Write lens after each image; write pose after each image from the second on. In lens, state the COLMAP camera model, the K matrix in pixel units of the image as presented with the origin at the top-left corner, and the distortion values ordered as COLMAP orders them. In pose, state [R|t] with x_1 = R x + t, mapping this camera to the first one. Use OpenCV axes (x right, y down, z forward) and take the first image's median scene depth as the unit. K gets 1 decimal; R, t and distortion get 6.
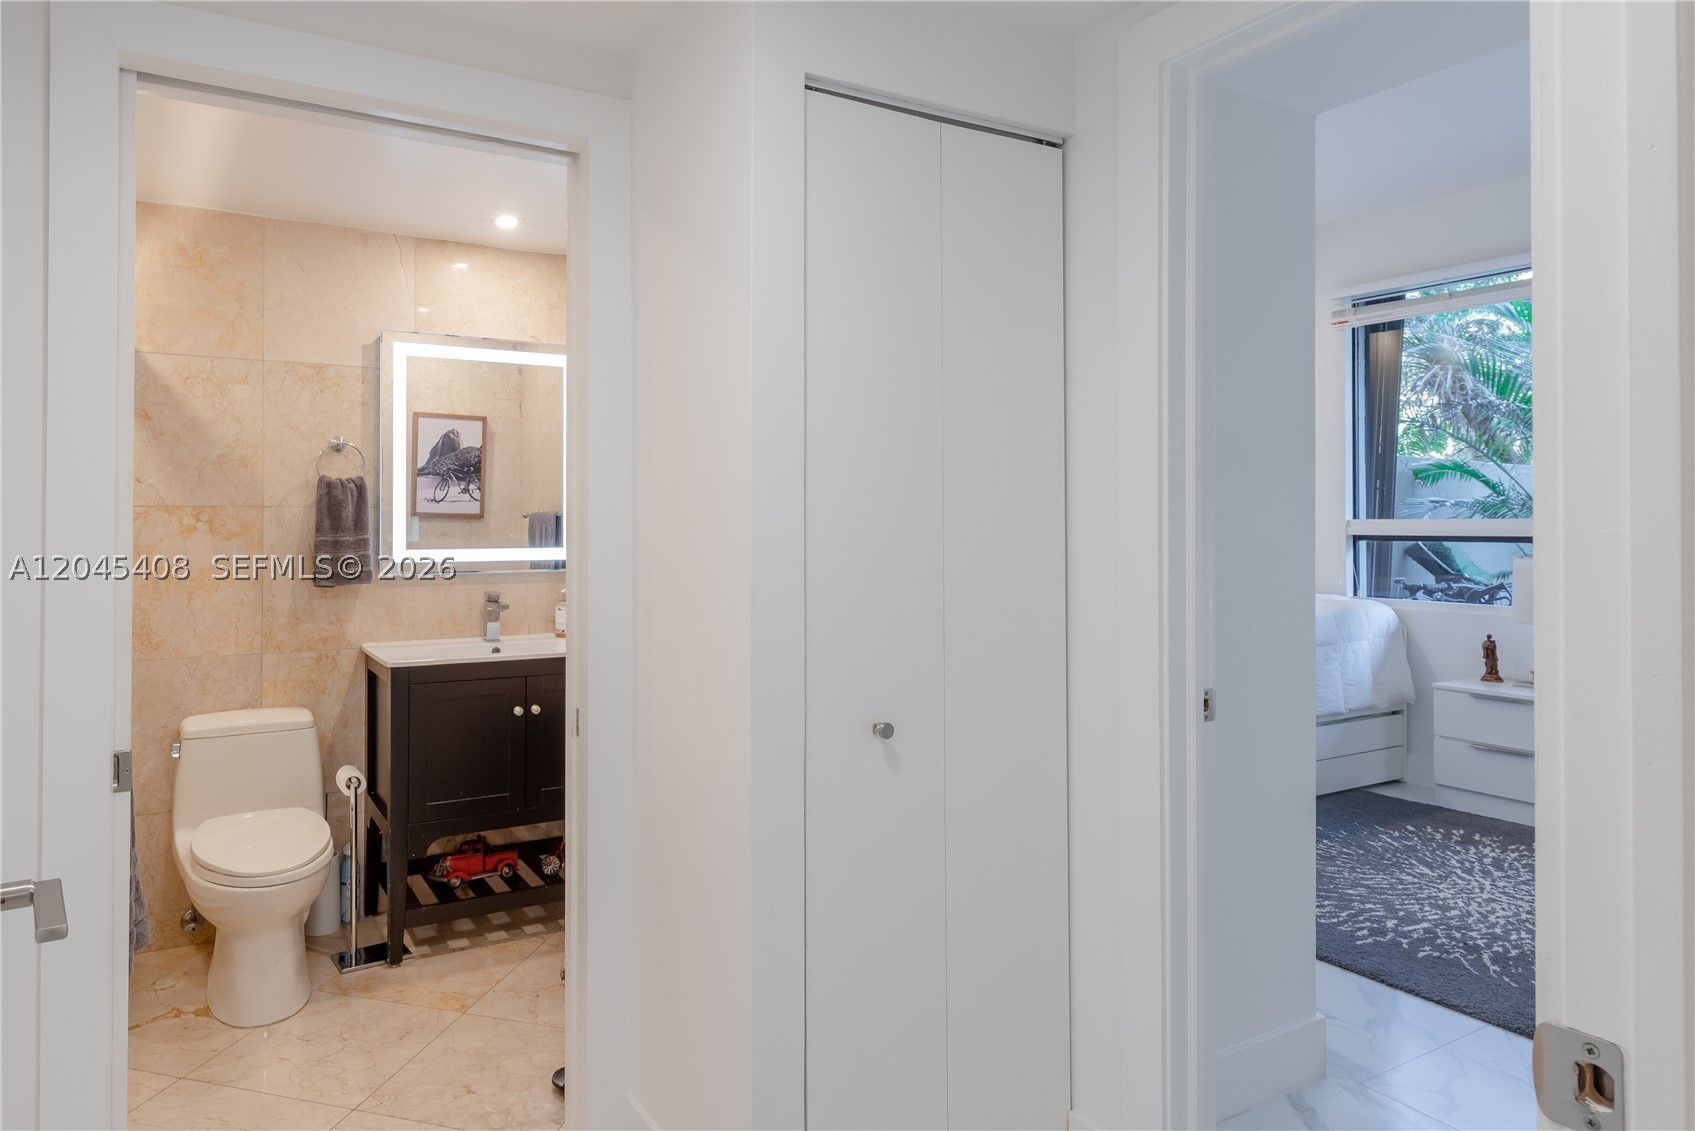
lens RADIAL K [[999.3, 0, 737.6], [0, 999.3, 508.7], [0, 0, 1]] dist [-0.005716, 0.003179]
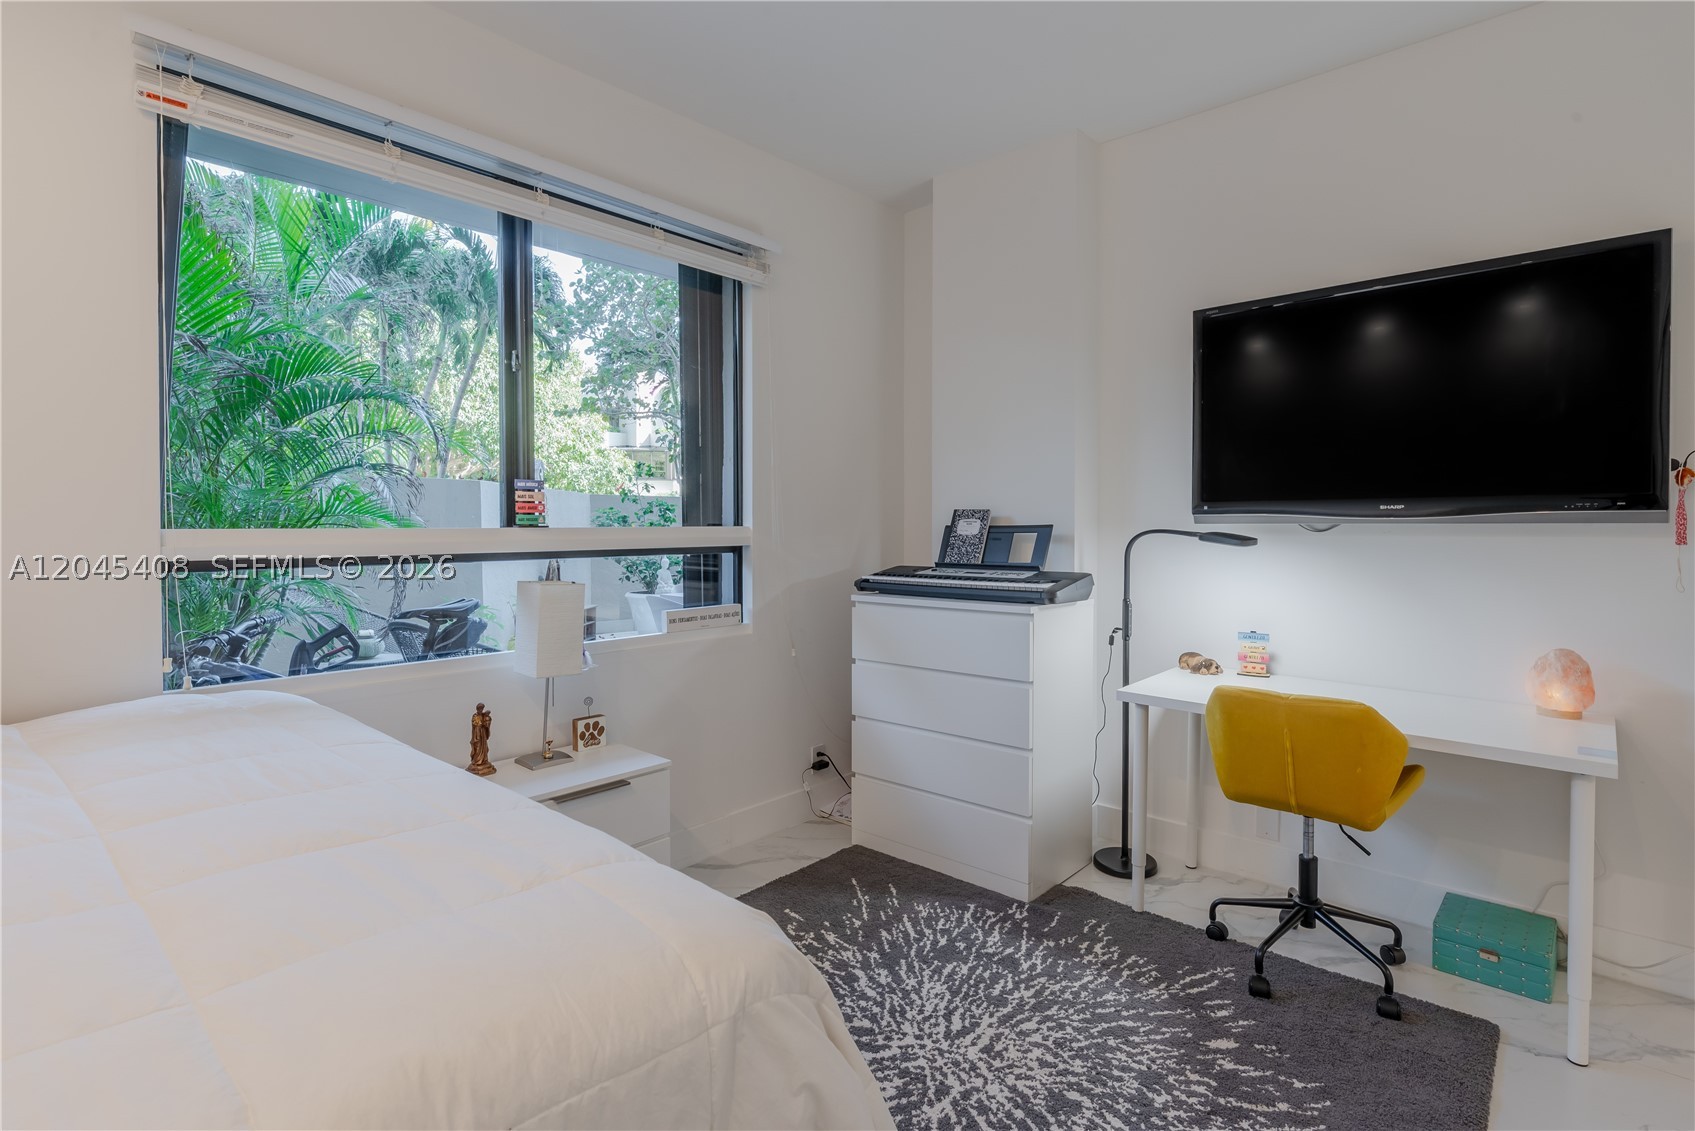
lens RADIAL K [[839.9, 0, 841.2], [0, 839.9, 557.2], [0, 0, 1]] dist [0.003258, 0.000246]
pose [[-0.321976, -0.038043, 0.945983, 0.166437], [-0.007529, 0.999264, 0.037623, 0.009006], [-0.946718, 0.004991, -0.322025, 0.940169]]
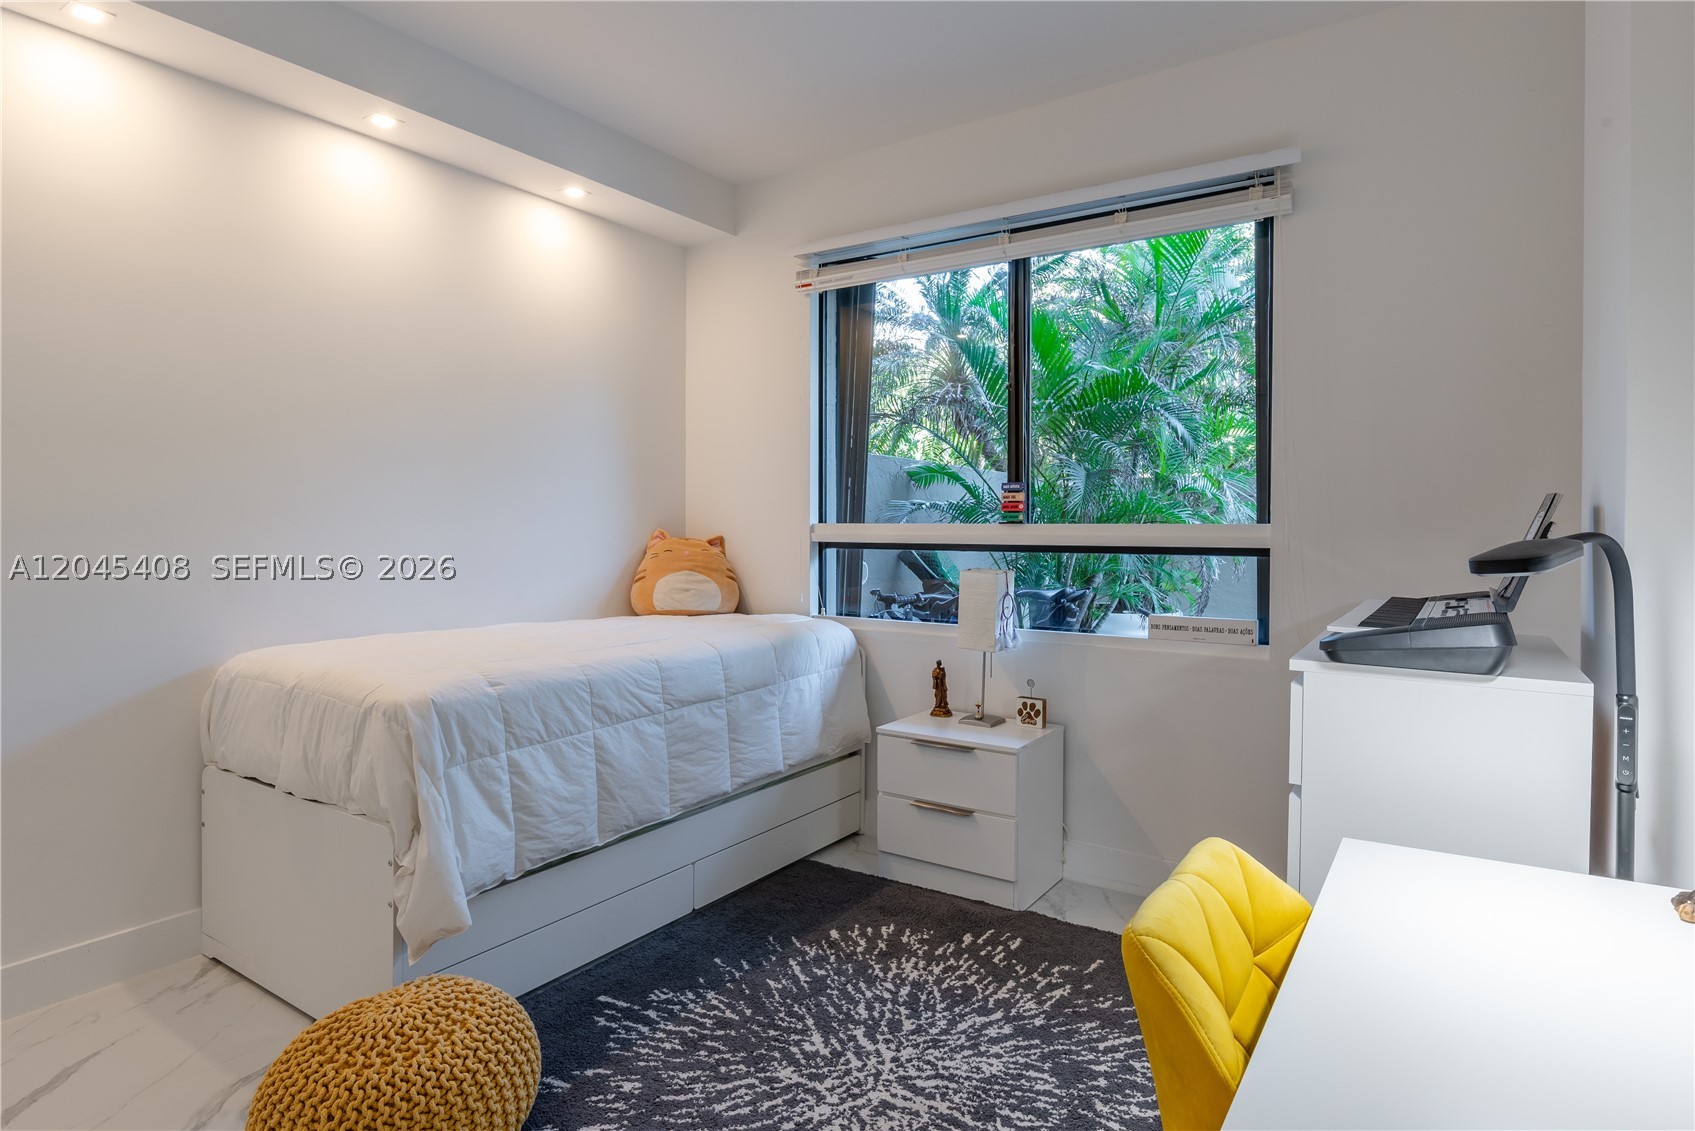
lens RADIAL K [[892.8, 0, 854.3], [0, 892.8, 551.4], [0, 0, 1]] dist [0.004075, 0.000356]
pose [[0.891554, -0.016816, 0.452602, 0.349915], [-0.000923, 0.999241, 0.038944, 0.005485], [-0.452913, -0.035138, 0.890862, 0.363982]]
